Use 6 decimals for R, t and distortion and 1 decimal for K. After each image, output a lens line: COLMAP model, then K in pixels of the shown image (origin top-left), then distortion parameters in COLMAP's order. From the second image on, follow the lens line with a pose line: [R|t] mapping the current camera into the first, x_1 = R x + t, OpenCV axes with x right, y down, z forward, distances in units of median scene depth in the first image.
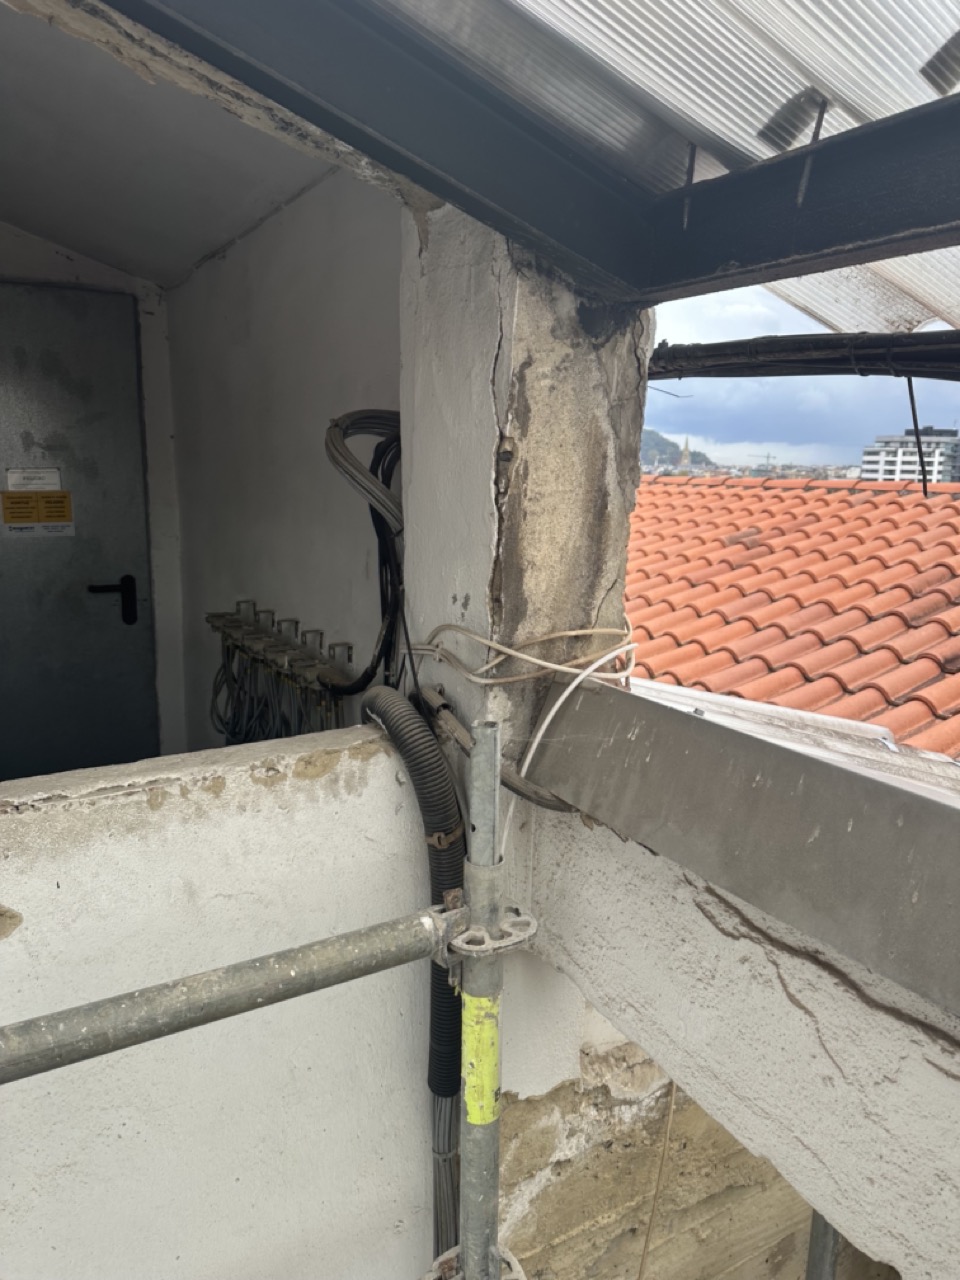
lens RADIAL K [[901.7, 0, 480.0], [0, 901.7, 640.0], [0, 0, 1]] dist [0.024841, -0.036869]
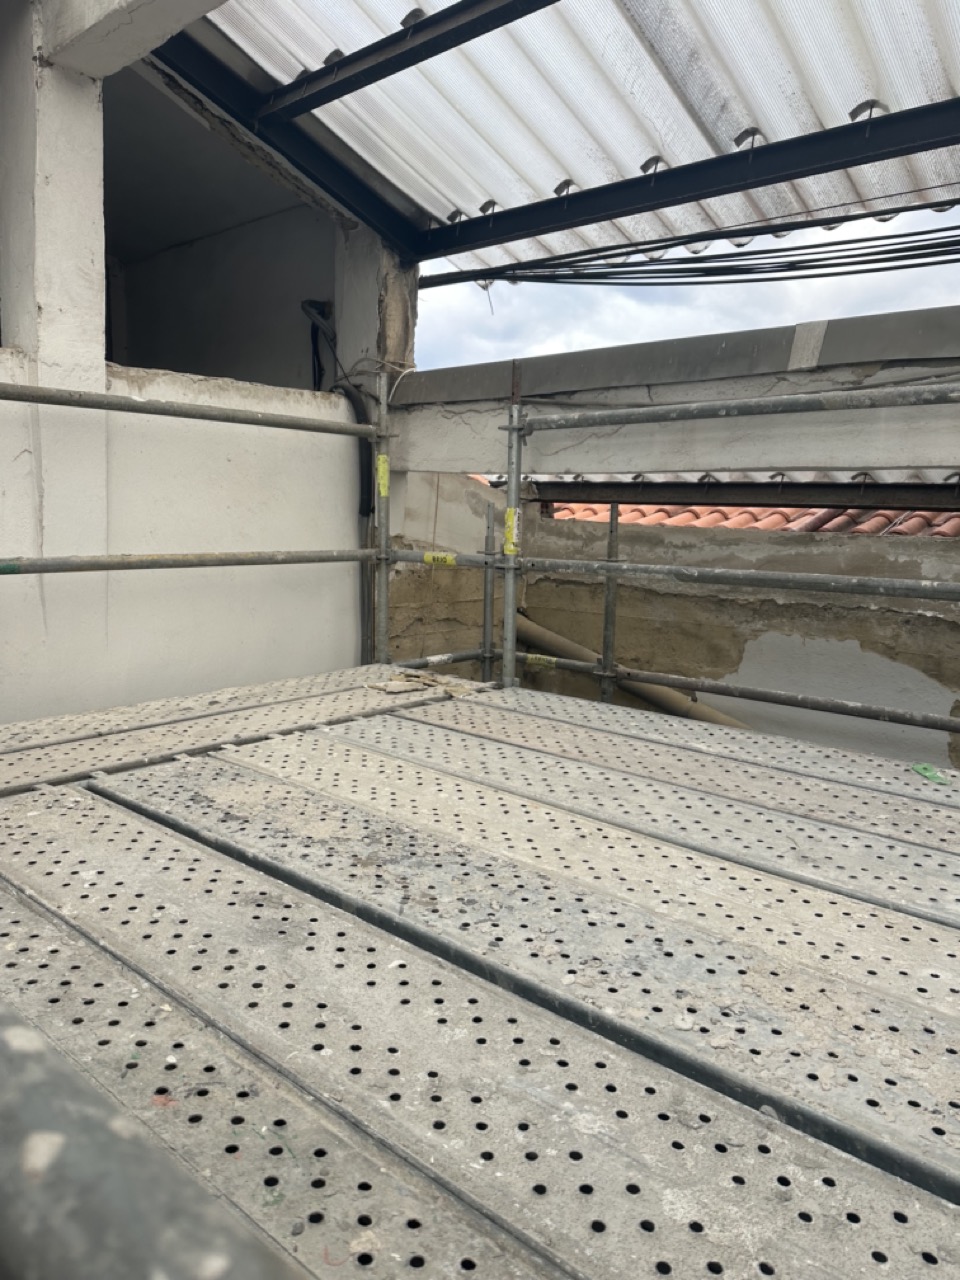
lens RADIAL K [[901.7, 0, 480.0], [0, 901.7, 640.0], [0, 0, 1]] dist [0.024841, -0.036869]
pose [[0.950582, -0.040741, 0.307789, -0.721236], [0.056409, 0.997516, -0.042179, 1.240459], [-0.305306, 0.057457, 0.950519, -2.297804]]
